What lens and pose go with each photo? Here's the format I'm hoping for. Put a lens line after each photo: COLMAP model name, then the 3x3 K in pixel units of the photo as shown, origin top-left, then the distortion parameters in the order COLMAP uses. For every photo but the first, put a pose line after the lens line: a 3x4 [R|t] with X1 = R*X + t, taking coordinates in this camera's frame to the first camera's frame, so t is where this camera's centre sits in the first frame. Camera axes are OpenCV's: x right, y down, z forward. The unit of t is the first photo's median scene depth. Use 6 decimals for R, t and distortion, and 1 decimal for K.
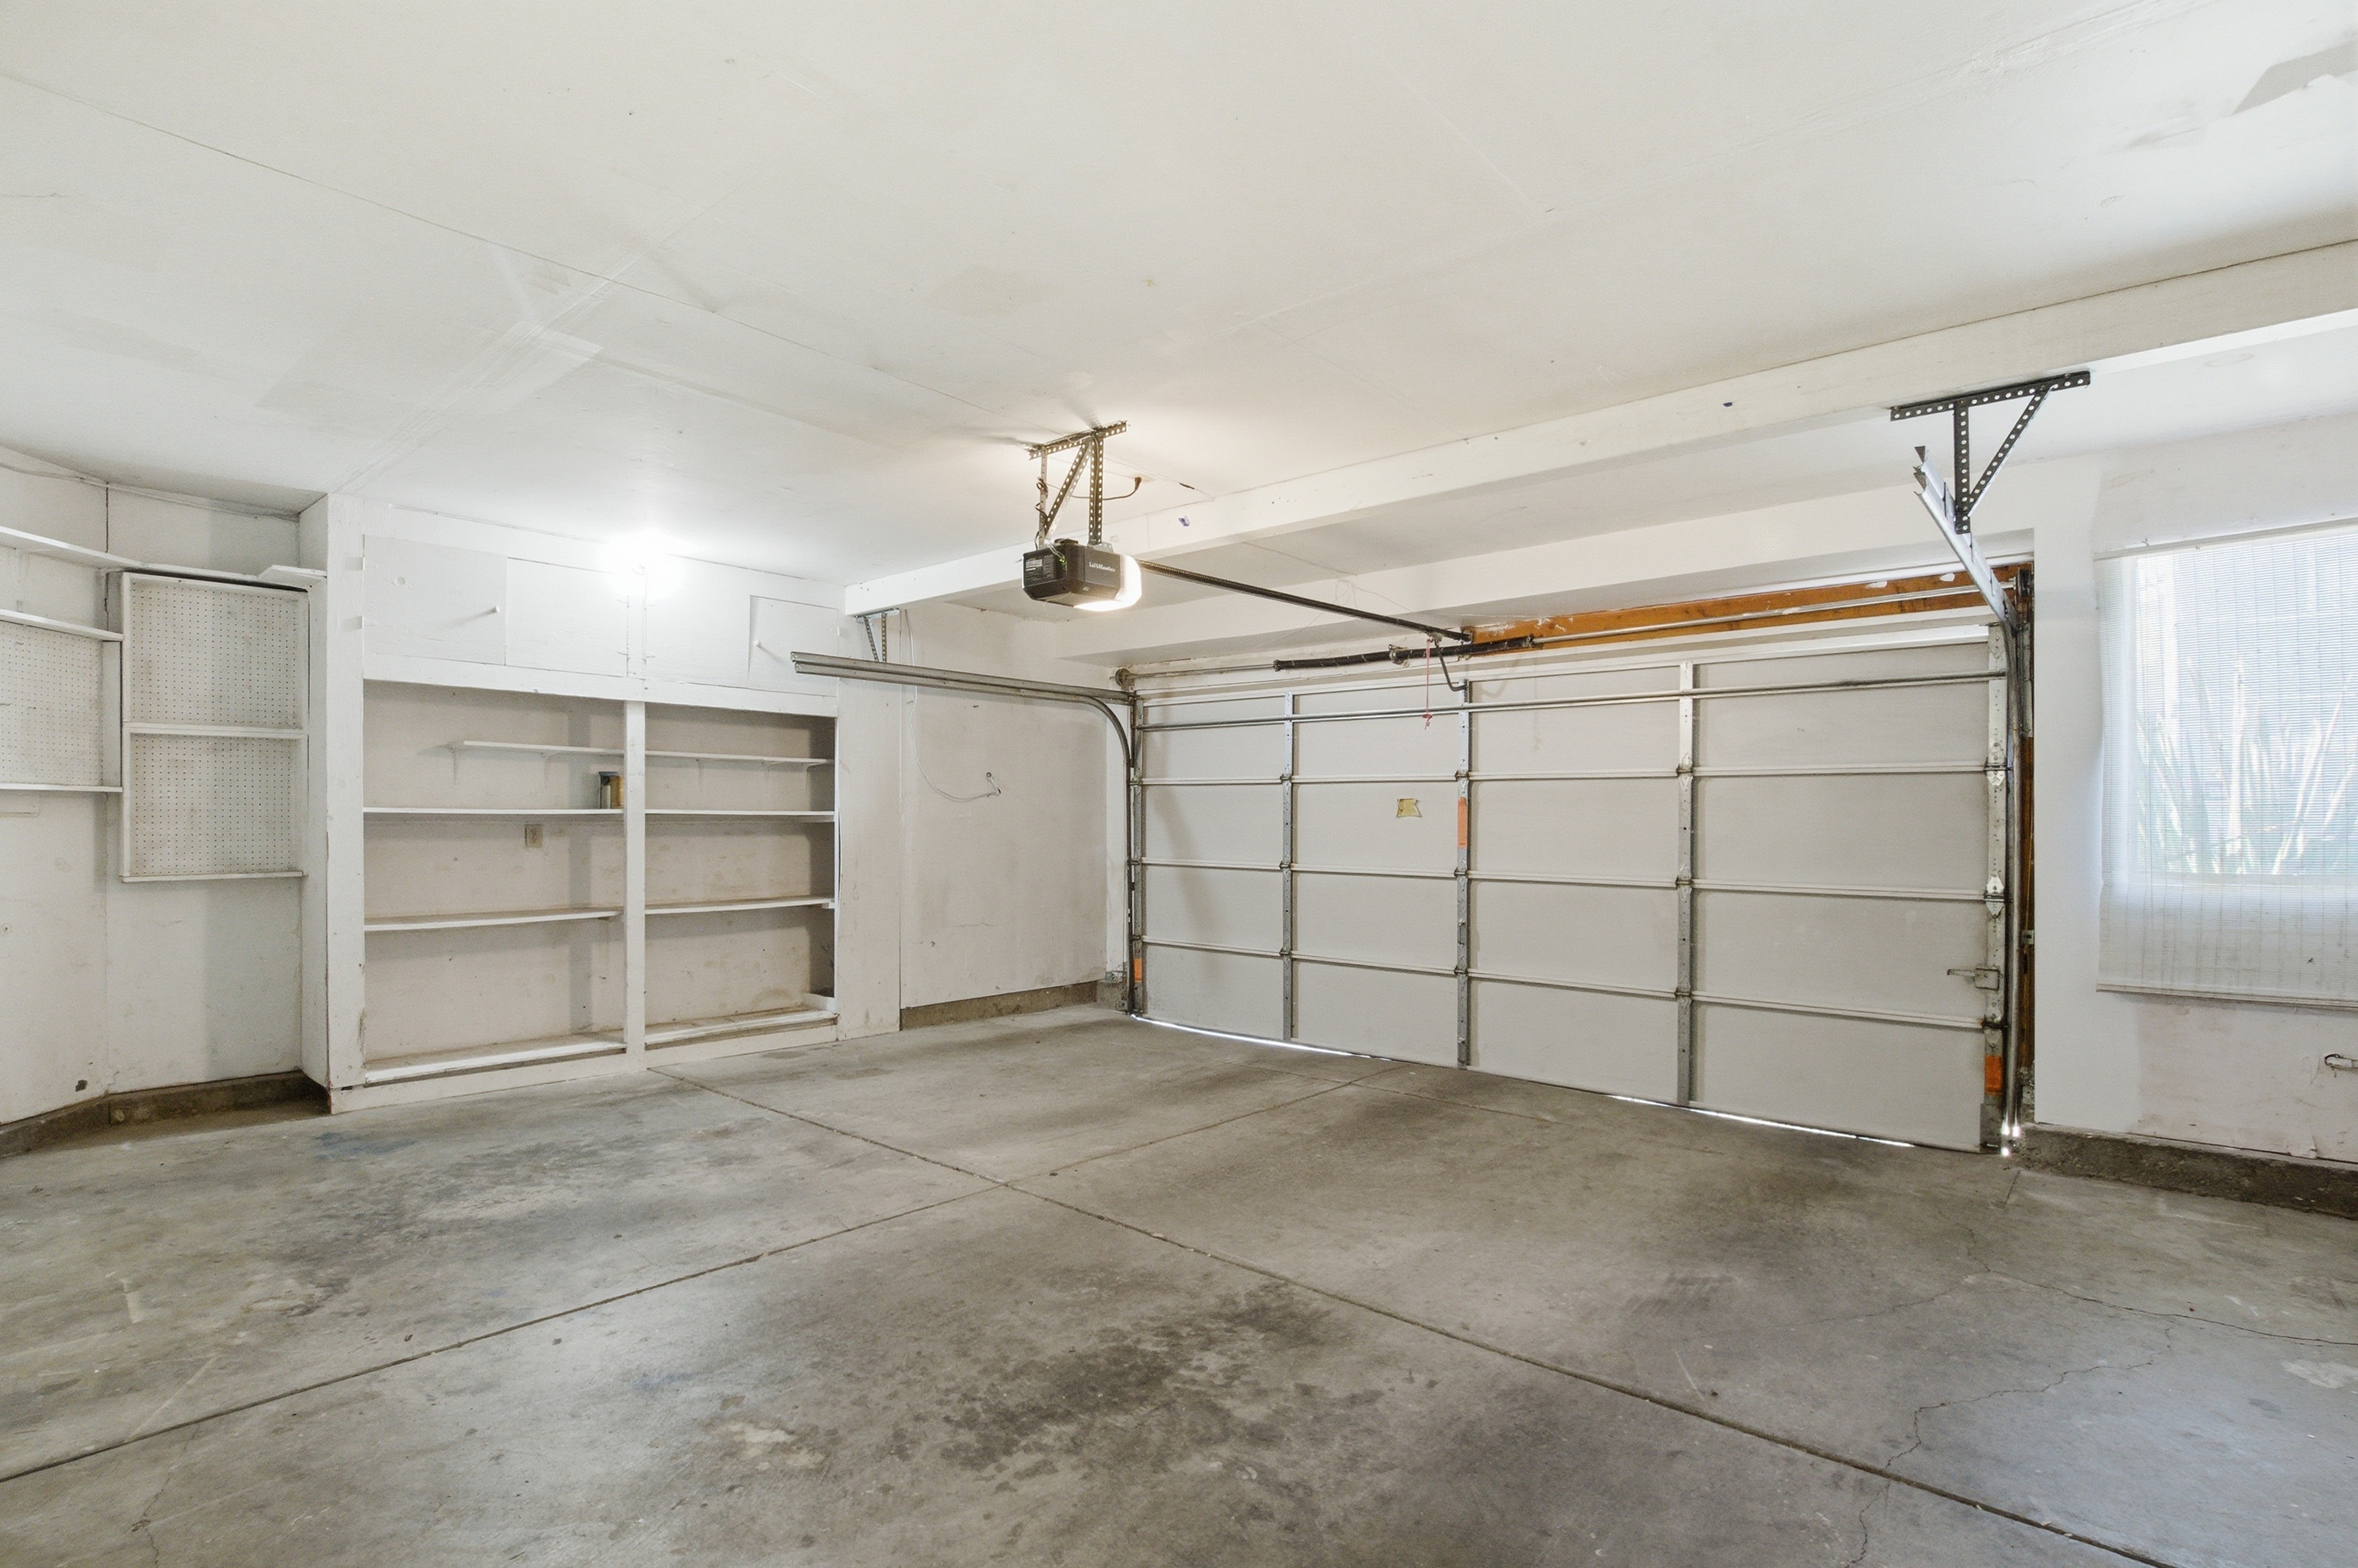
lens RADIAL K [[1139.6, 0, 1181.1], [0, 1139.6, 833.6], [0, 0, 1]] dist [-0.022605, 0.000867]
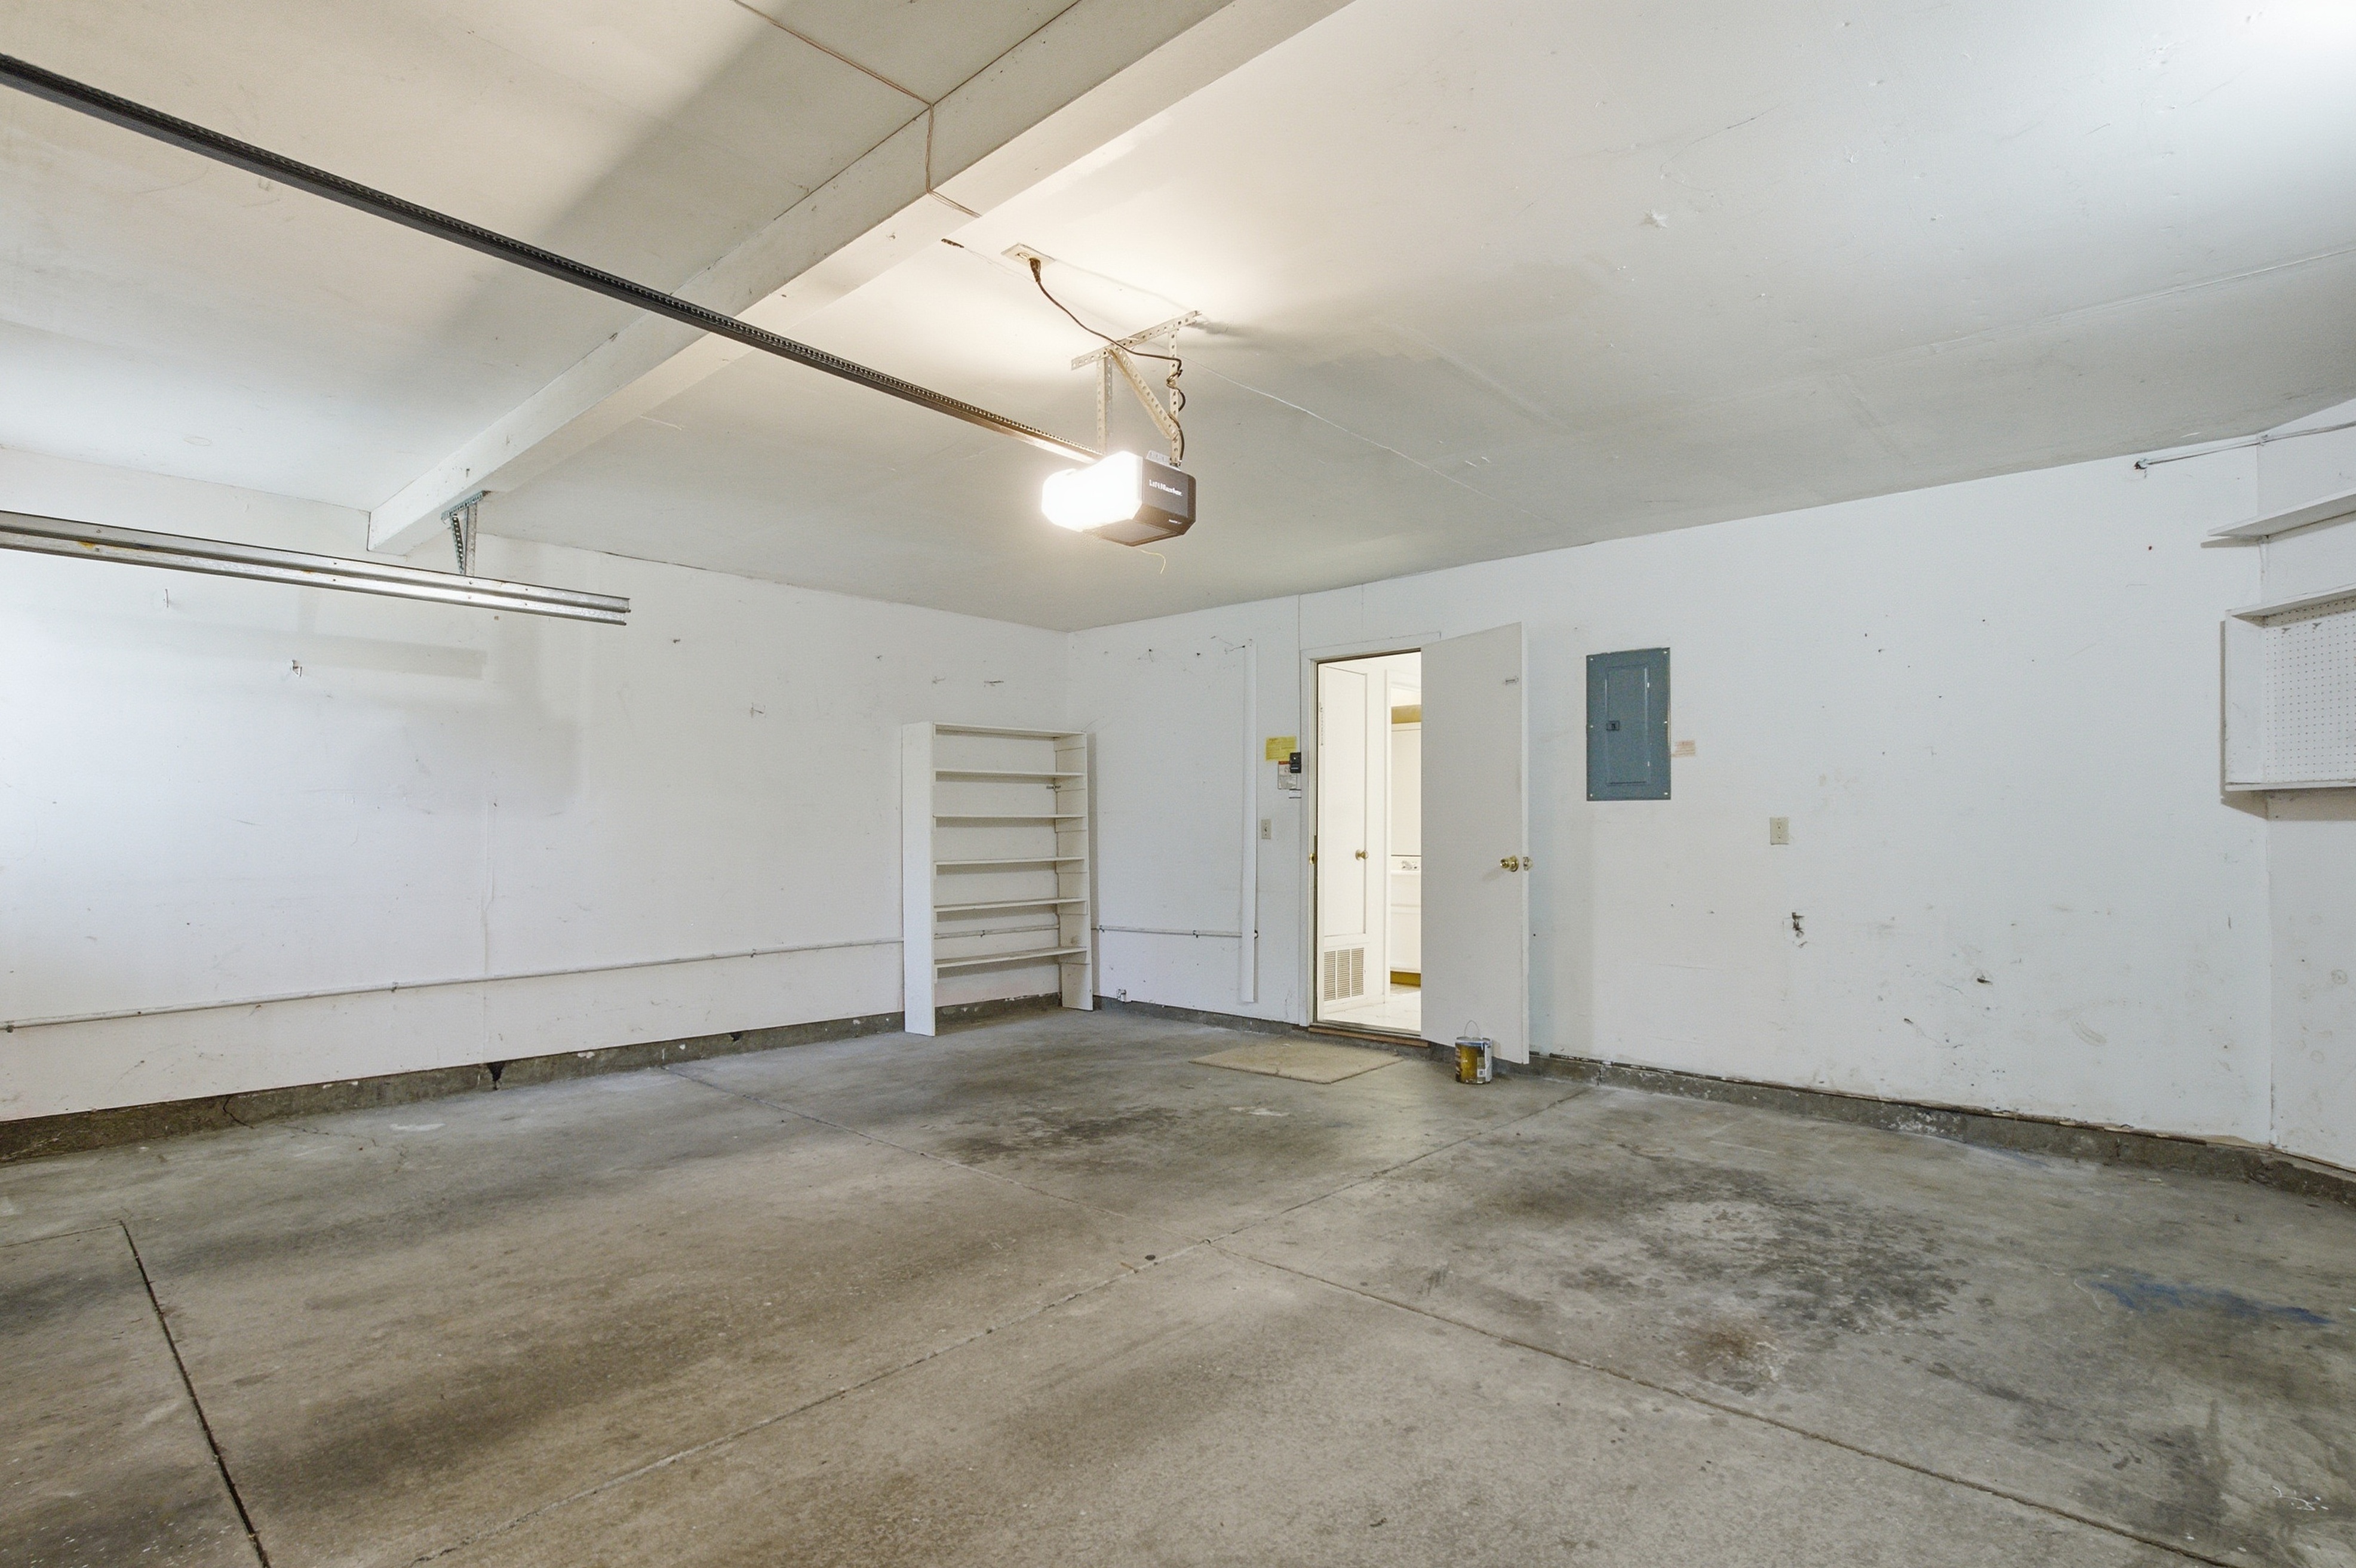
lens RADIAL K [[1138.6, 0, 1180.1], [0, 1138.6, 833.6], [0, 0, 1]] dist [-0.022605, 0.000867]
pose [[-0.999688, -0.005910, 0.024287, -0.172469], [-0.005718, 0.999952, 0.007967, -0.005297], [-0.024333, 0.007826, -0.999673, 2.059380]]
